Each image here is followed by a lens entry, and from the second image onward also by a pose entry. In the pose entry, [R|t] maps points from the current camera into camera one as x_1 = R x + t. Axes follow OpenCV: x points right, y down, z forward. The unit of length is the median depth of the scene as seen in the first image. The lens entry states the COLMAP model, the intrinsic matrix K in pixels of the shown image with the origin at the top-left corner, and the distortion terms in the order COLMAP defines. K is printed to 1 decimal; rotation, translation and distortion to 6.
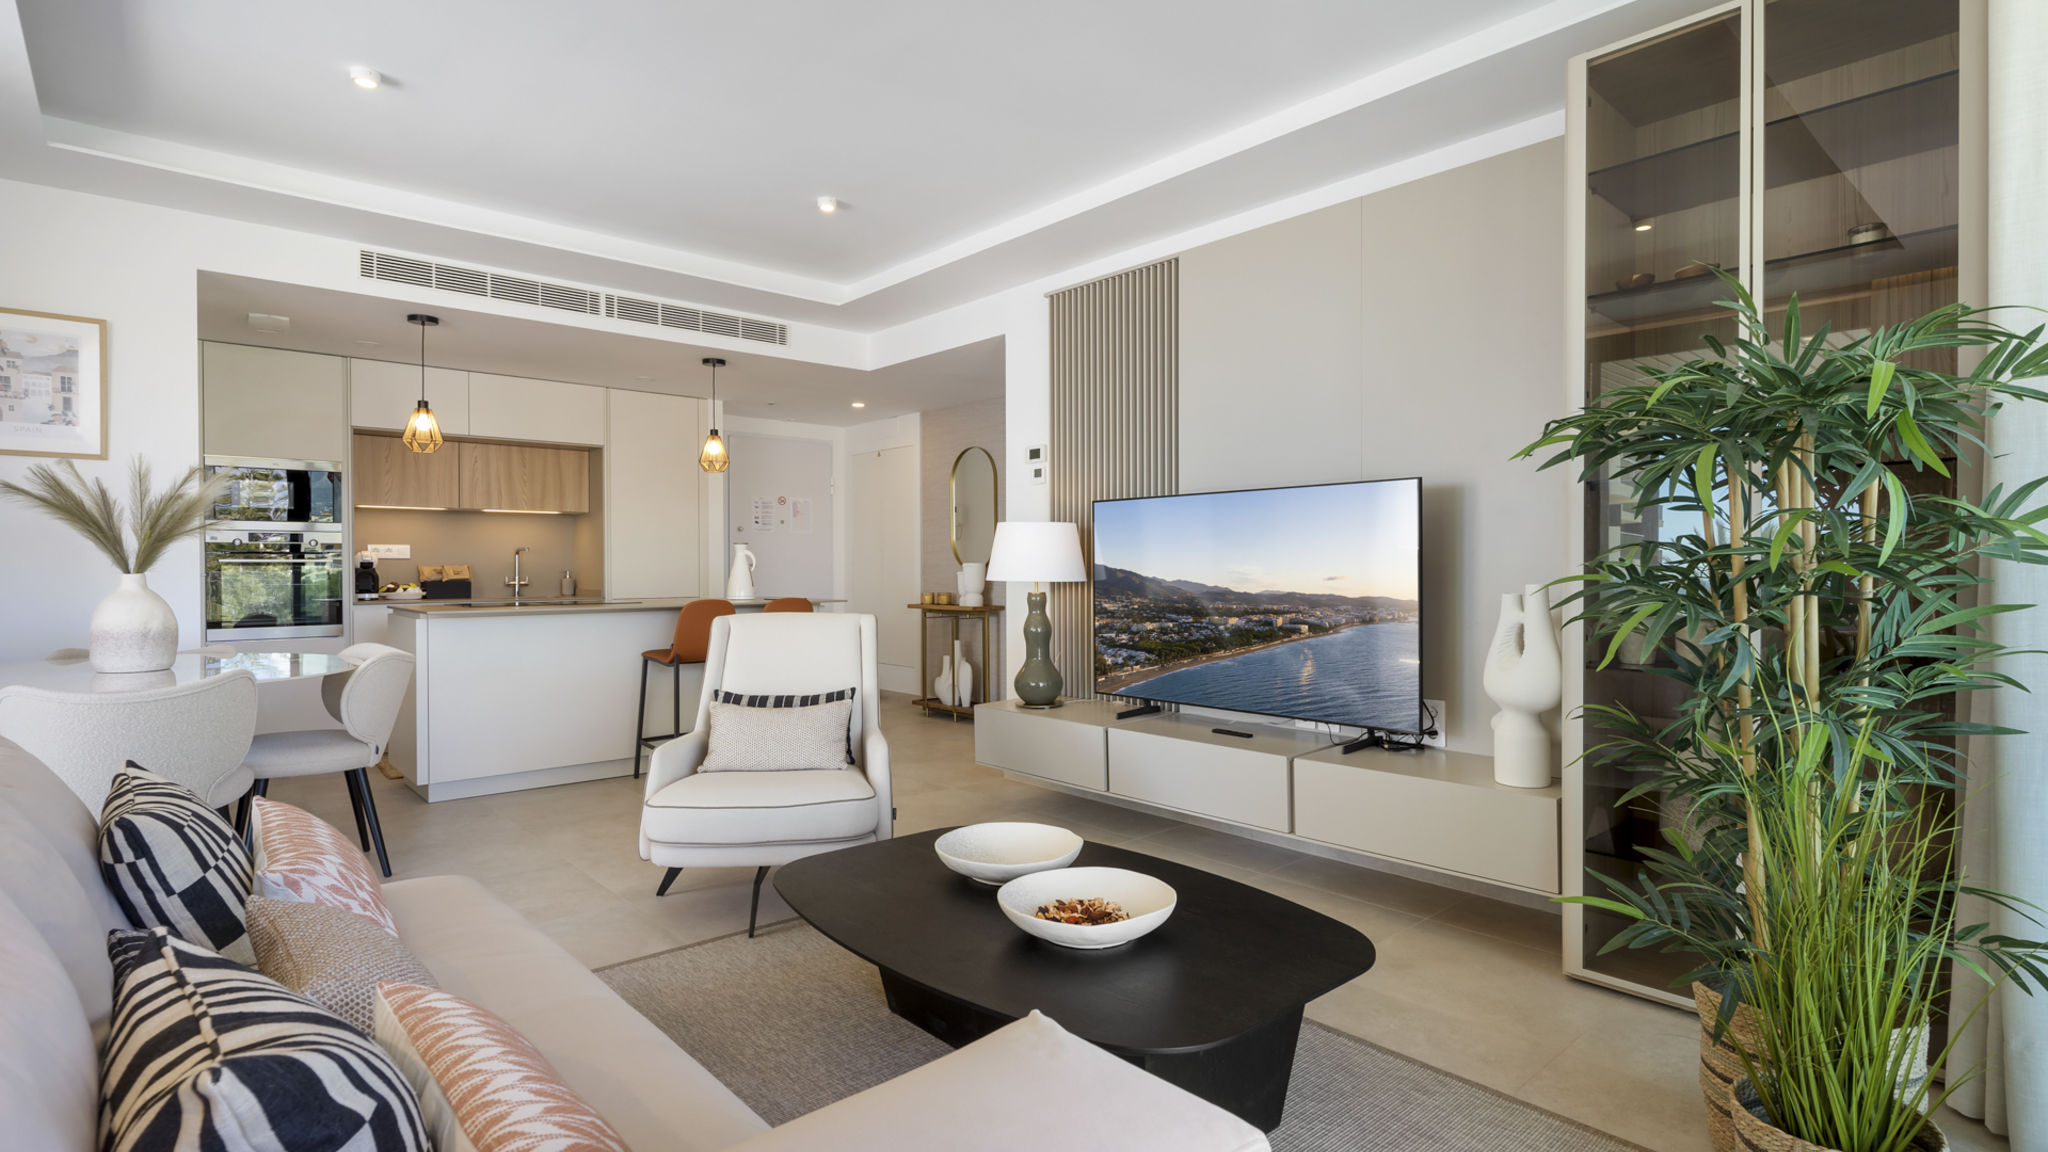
lens RADIAL K [[989.2, 0, 1033.9], [0, 989.2, 575.0], [0, 0, 1]] dist [0.005071, -0.002576]
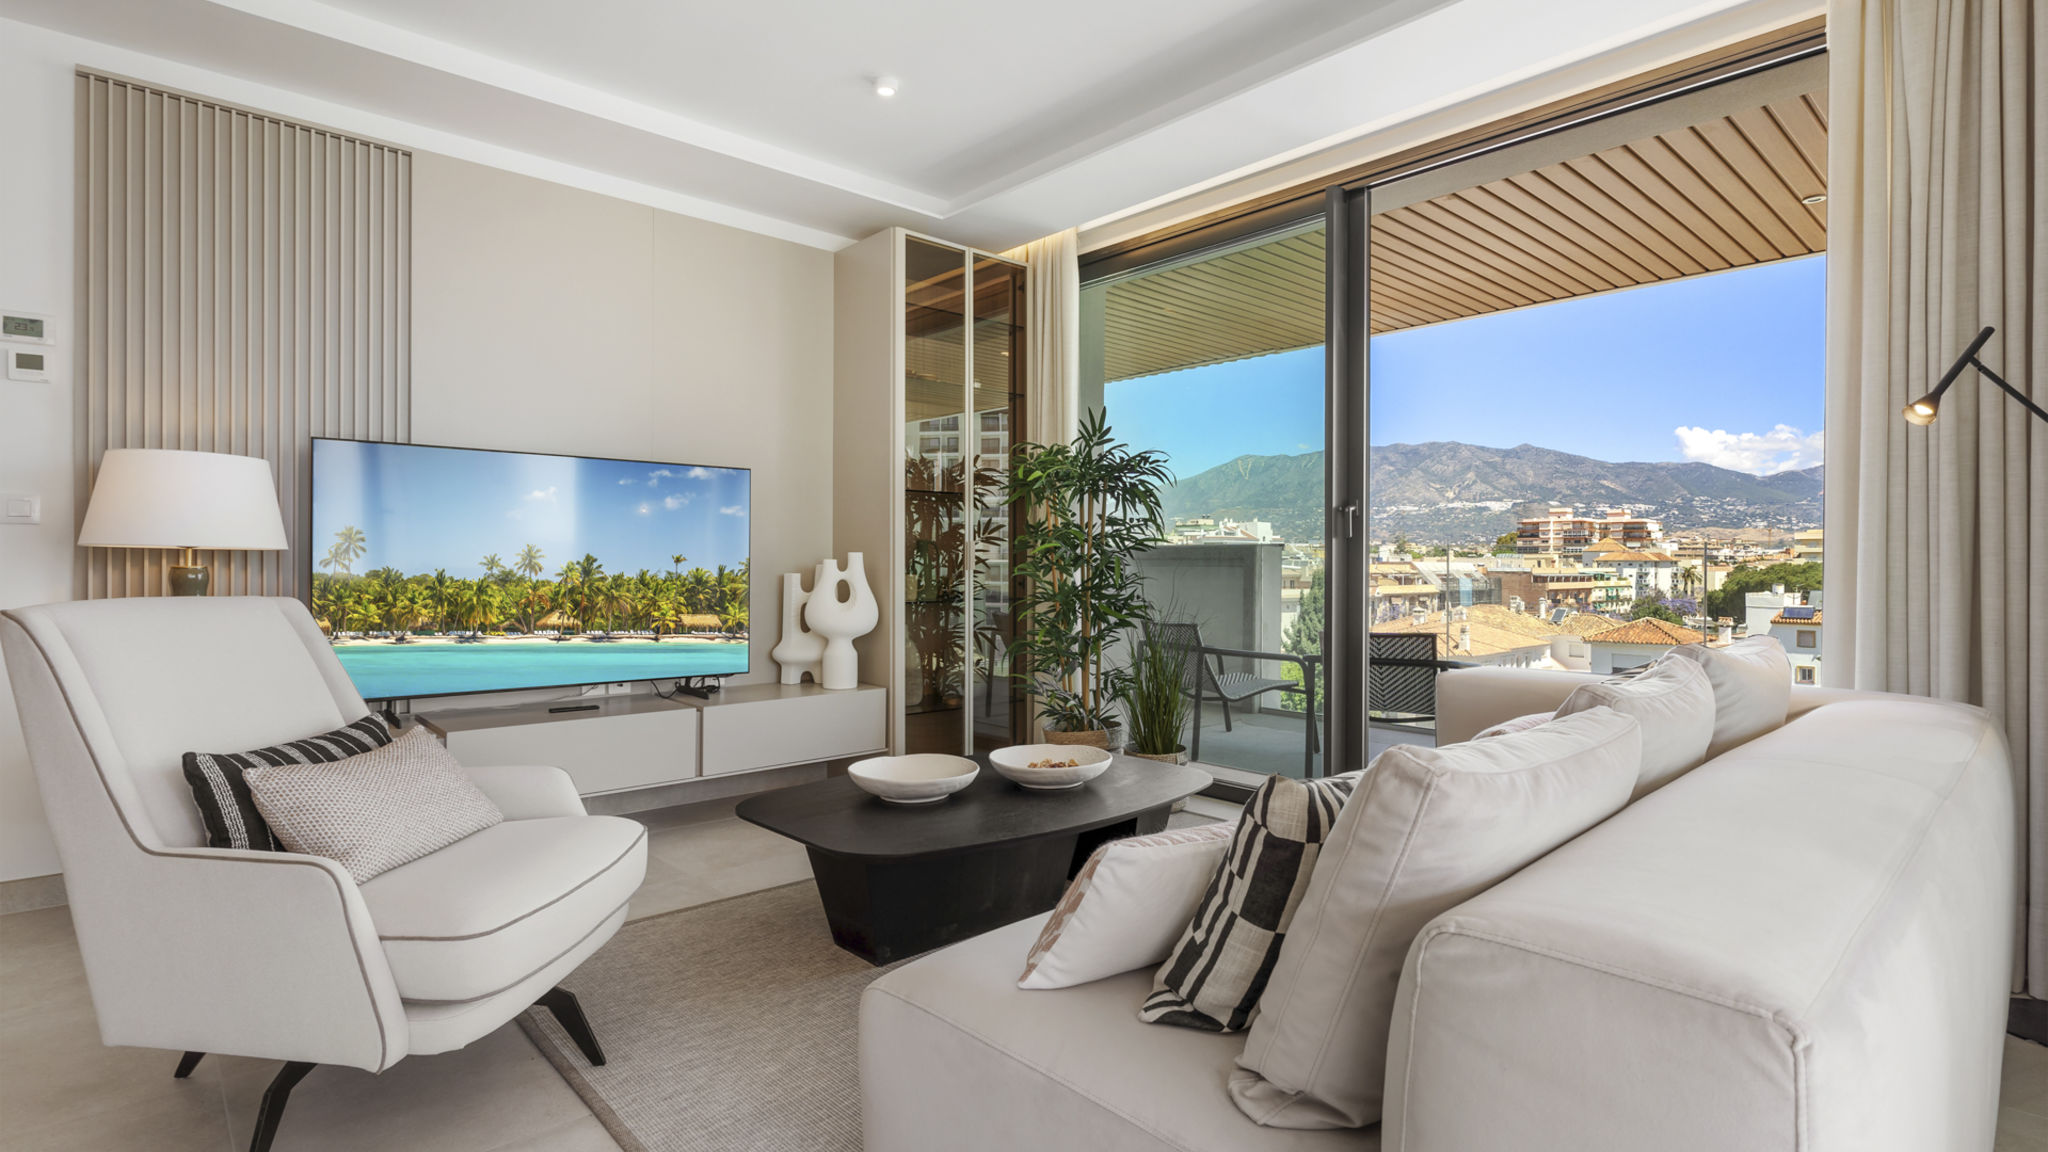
lens RADIAL K [[989.2, 0, 1012.6], [0, 989.2, 577.2], [0, 0, 1]] dist [0.005071, -0.002576]
pose [[0.006282, -0.007742, 0.999950, -0.532796], [0.004100, 0.999962, 0.007716, 0.018966], [-0.999972, 0.004052, 0.006314, 0.399879]]
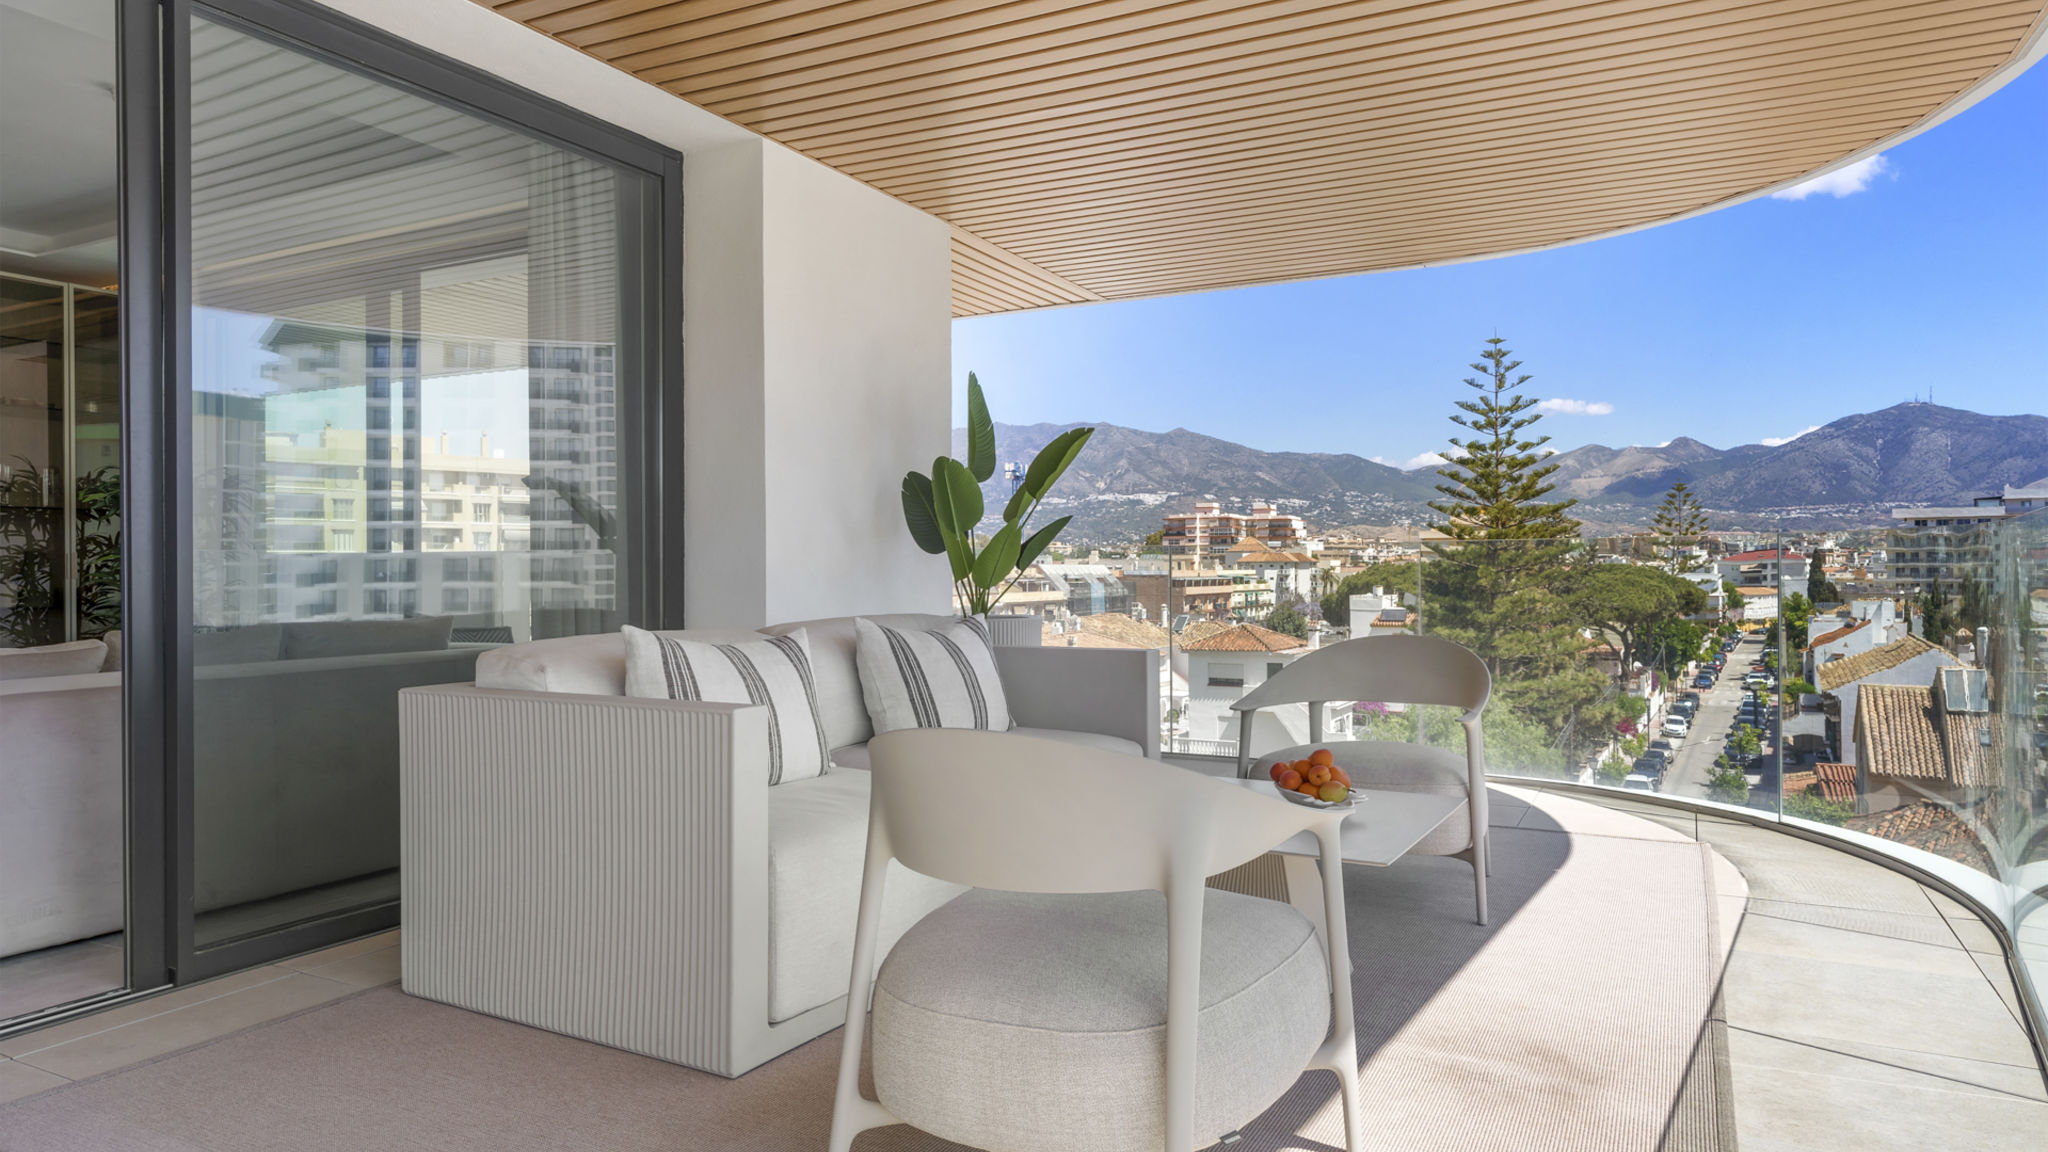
lens RADIAL K [[1276.4, 0, 1035.4], [0, 1276.4, 571.0], [0, 0, 1]] dist [-0.000548, 0.008173]
pose [[-0.347724, 0.005076, 0.937583, -1.140257], [0.012538, 0.999921, -0.000764, 0.030273], [-0.937513, 0.011489, -0.347760, 0.001884]]
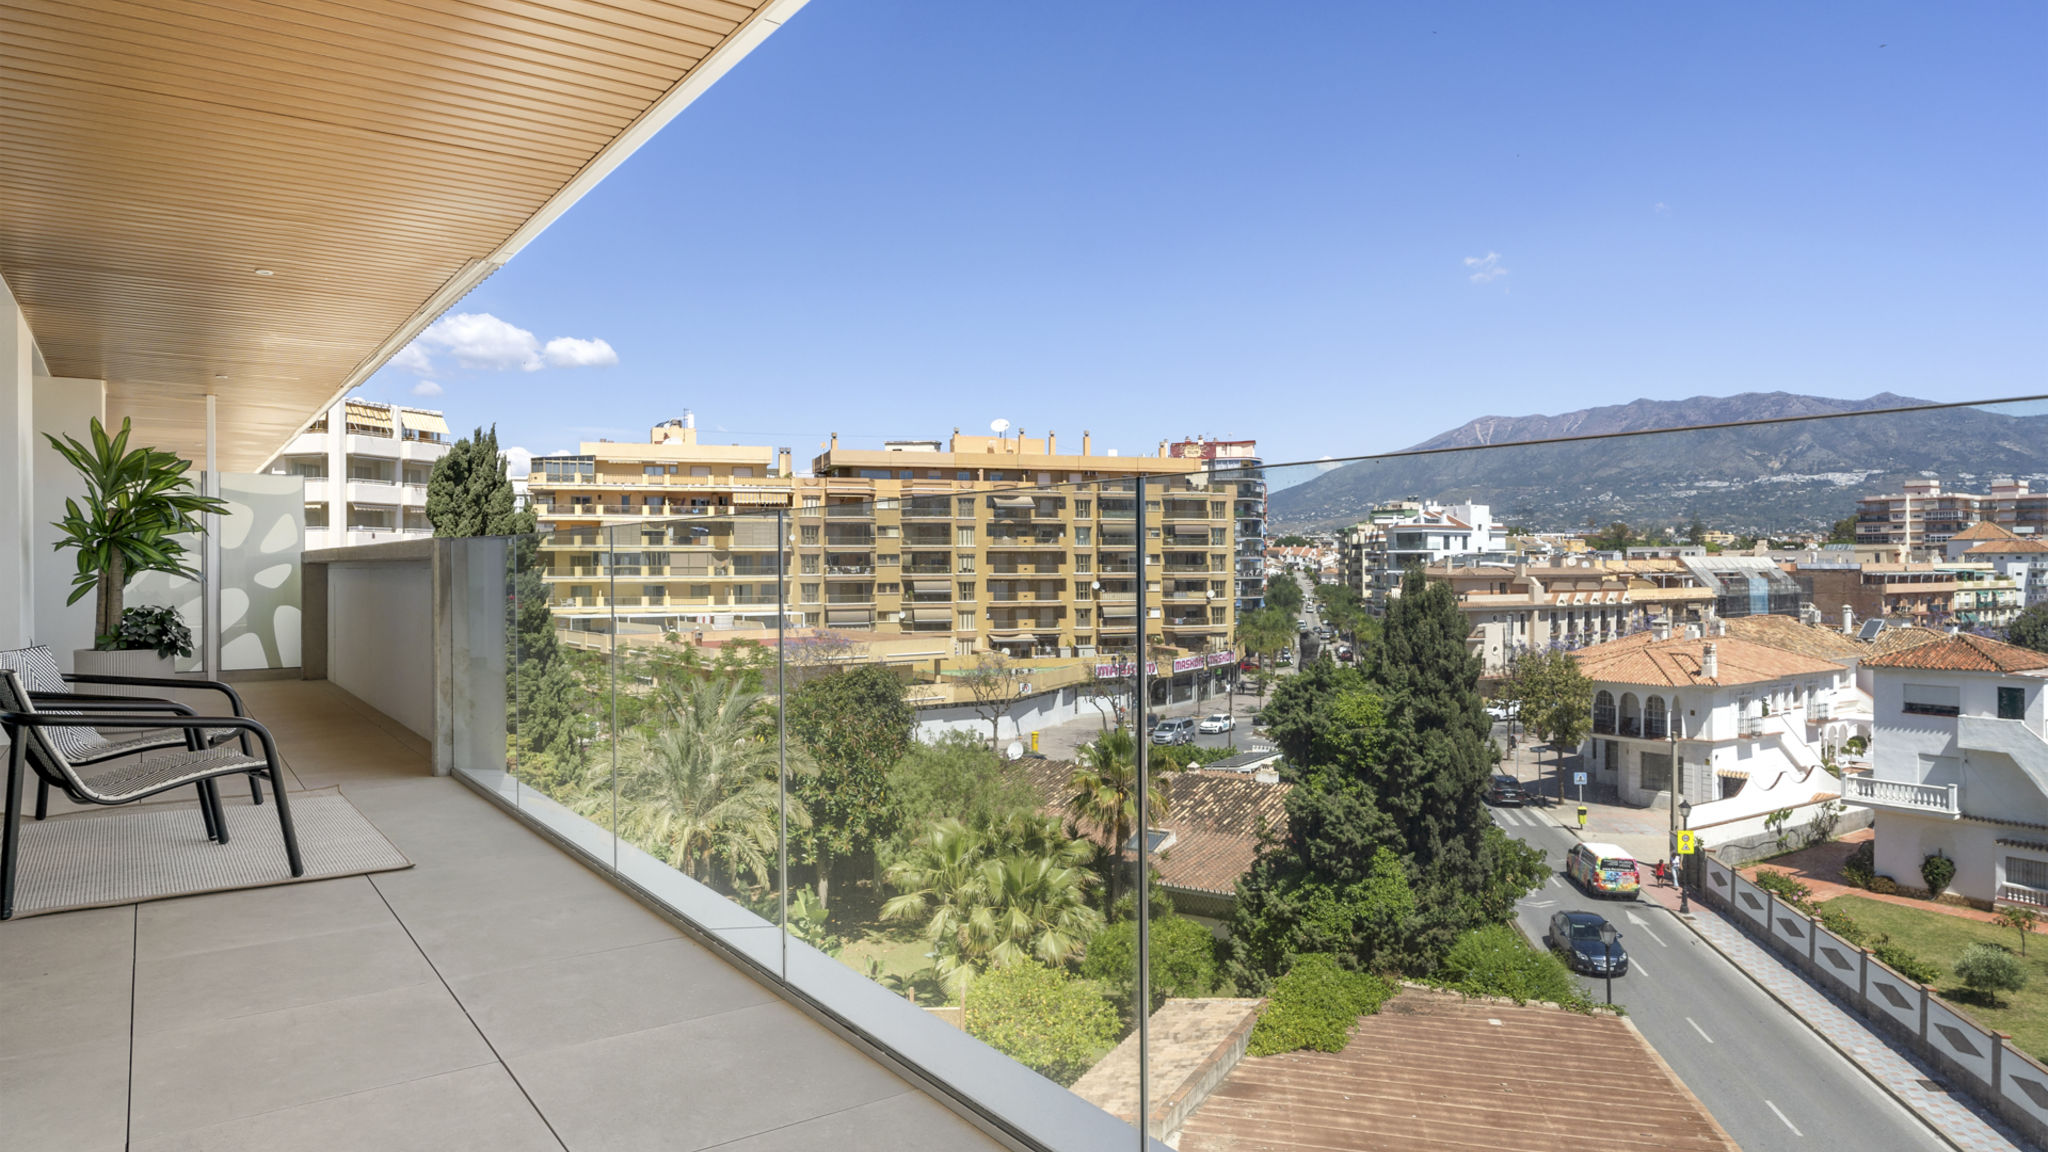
lens RADIAL K [[1276.4, 0, 1034.3], [0, 1276.4, 568.7], [0, 0, 1]] dist [-0.000548, 0.008173]
pose [[0.119510, 0.001161, 0.992832, -0.364914], [0.010188, 0.999945, -0.002396, 0.027553], [-0.992781, 0.010401, 0.119491, -0.583055]]
